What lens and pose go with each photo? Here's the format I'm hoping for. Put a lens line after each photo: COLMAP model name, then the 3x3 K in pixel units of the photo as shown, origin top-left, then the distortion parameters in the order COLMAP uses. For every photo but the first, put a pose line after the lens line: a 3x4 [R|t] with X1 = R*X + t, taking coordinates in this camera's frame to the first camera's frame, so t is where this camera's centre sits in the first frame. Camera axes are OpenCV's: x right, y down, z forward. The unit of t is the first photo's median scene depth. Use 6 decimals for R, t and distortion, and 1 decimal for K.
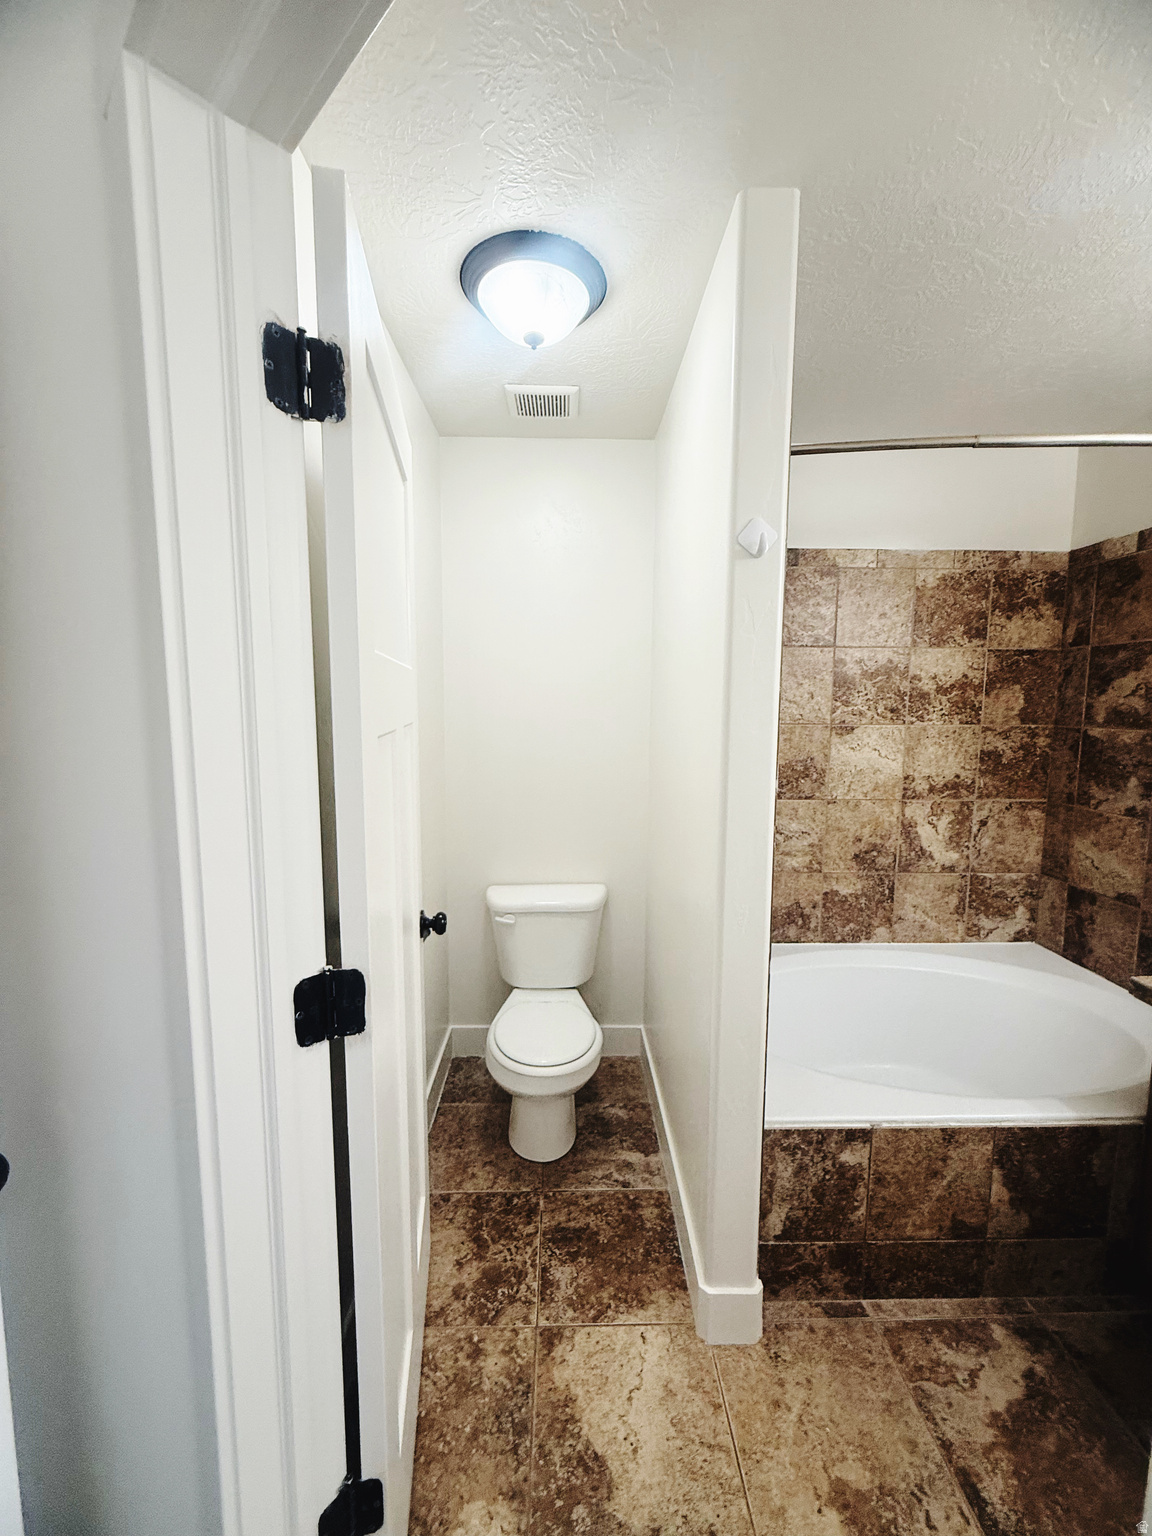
lens RADIAL K [[615.1, 0, 577.3], [0, 615.1, 765.9], [0, 0, 1]] dist [0.000953, -0.000129]
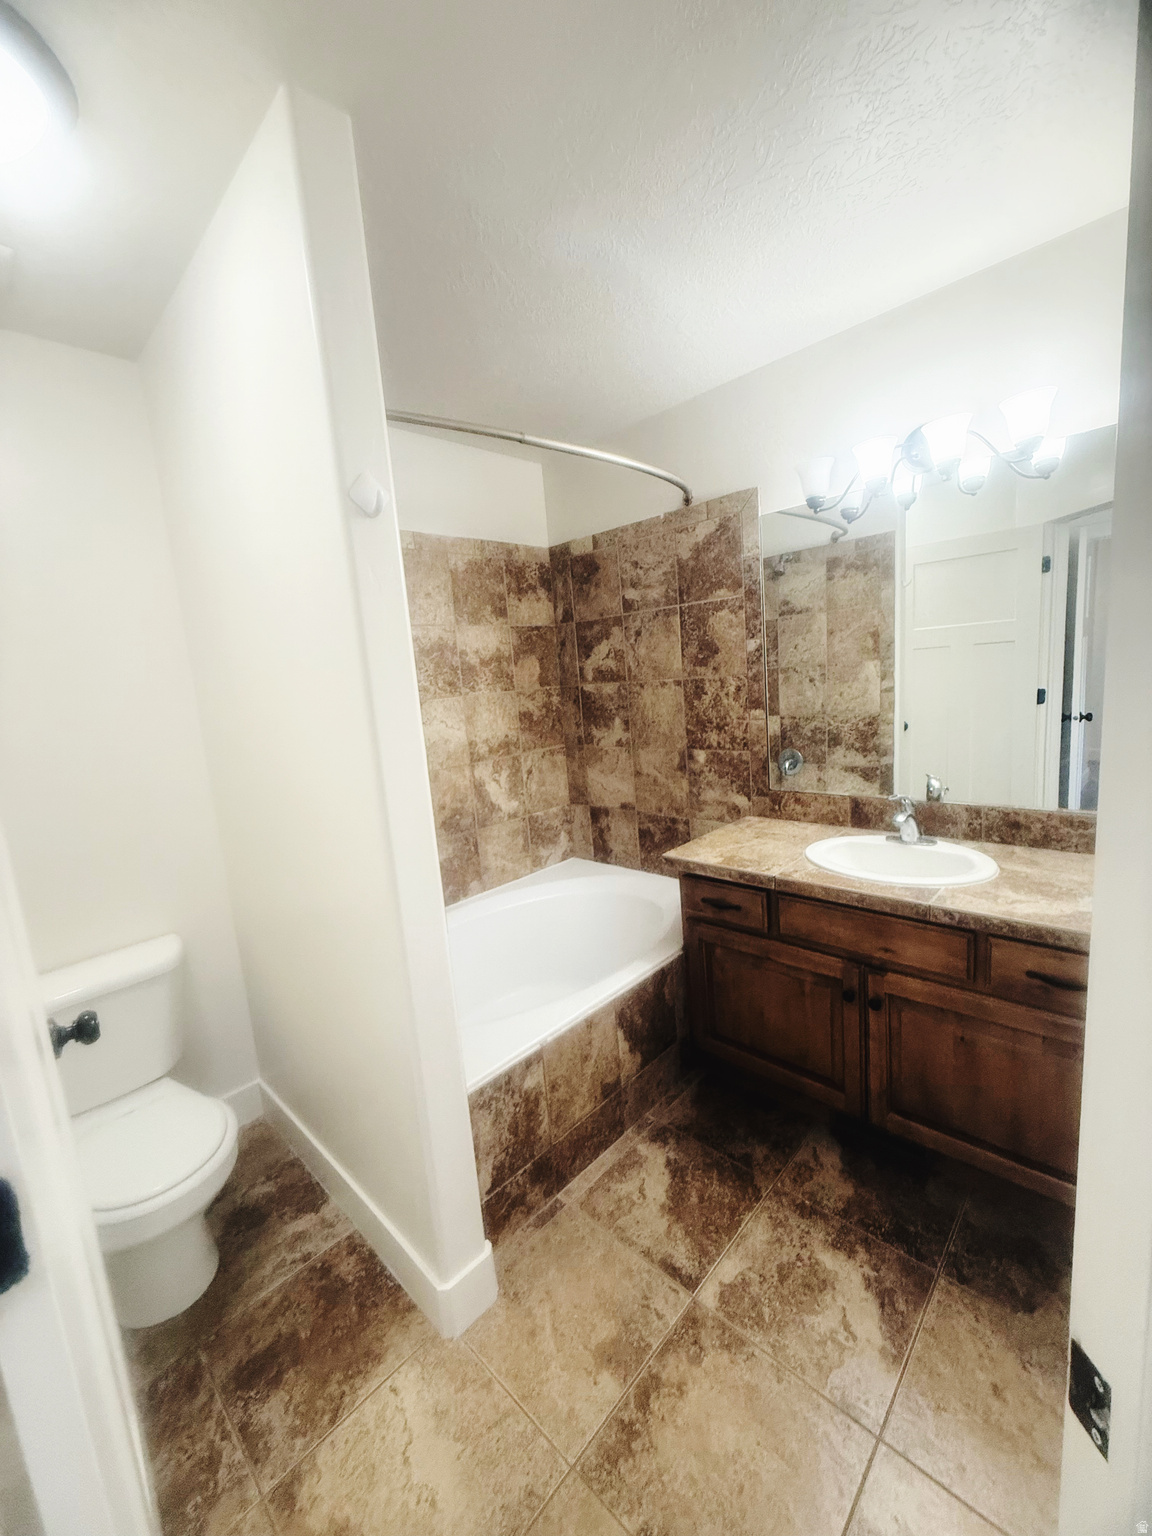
lens RADIAL K [[615.1, 0, 575.9], [0, 615.1, 767.4], [0, 0, 1]] dist [0.000953, -0.000129]
pose [[0.706574, -0.169600, 0.687015, -0.118414], [0.159001, 0.984080, 0.079407, 0.004290], [-0.689545, 0.053129, 0.722292, 0.084687]]
